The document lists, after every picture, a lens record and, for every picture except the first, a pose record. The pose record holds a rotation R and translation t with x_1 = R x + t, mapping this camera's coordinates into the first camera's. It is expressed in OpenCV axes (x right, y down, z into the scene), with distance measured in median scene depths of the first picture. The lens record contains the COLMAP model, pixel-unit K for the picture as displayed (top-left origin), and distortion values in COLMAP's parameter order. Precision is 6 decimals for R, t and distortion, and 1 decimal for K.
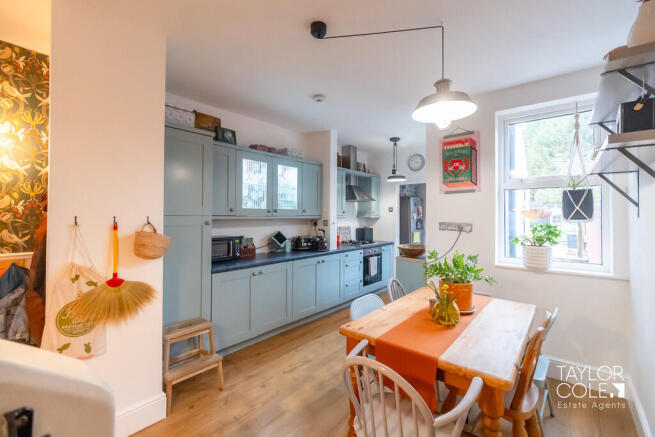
lens RADIAL K [[290.8, 0, 326.2], [0, 290.8, 216.0], [0, 0, 1]] dist [0.011589, 0.000086]
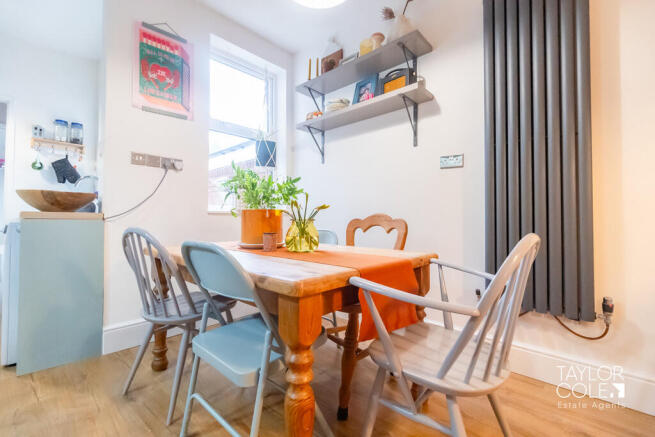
lens RADIAL K [[290.8, 0, 328.1], [0, 290.8, 215.2], [0, 0, 1]] dist [0.011589, 0.000086]
pose [[0.072447, 0.007180, 0.997346, -0.167080], [-0.010850, 0.999921, -0.006411, 0.121583], [-0.997313, -0.010357, 0.072519, 0.397431]]
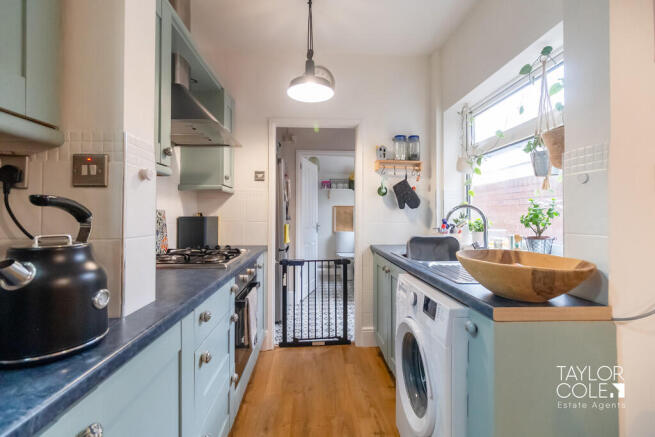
lens RADIAL K [[290.8, 0, 325.2], [0, 290.8, 216.8], [0, 0, 1]] dist [0.011589, 0.000086]
pose [[0.741824, -0.006190, 0.670566, -0.016337], [-0.000803, 0.999948, 0.010119, 0.051620], [-0.670594, -0.008045, 0.741781, 0.782862]]
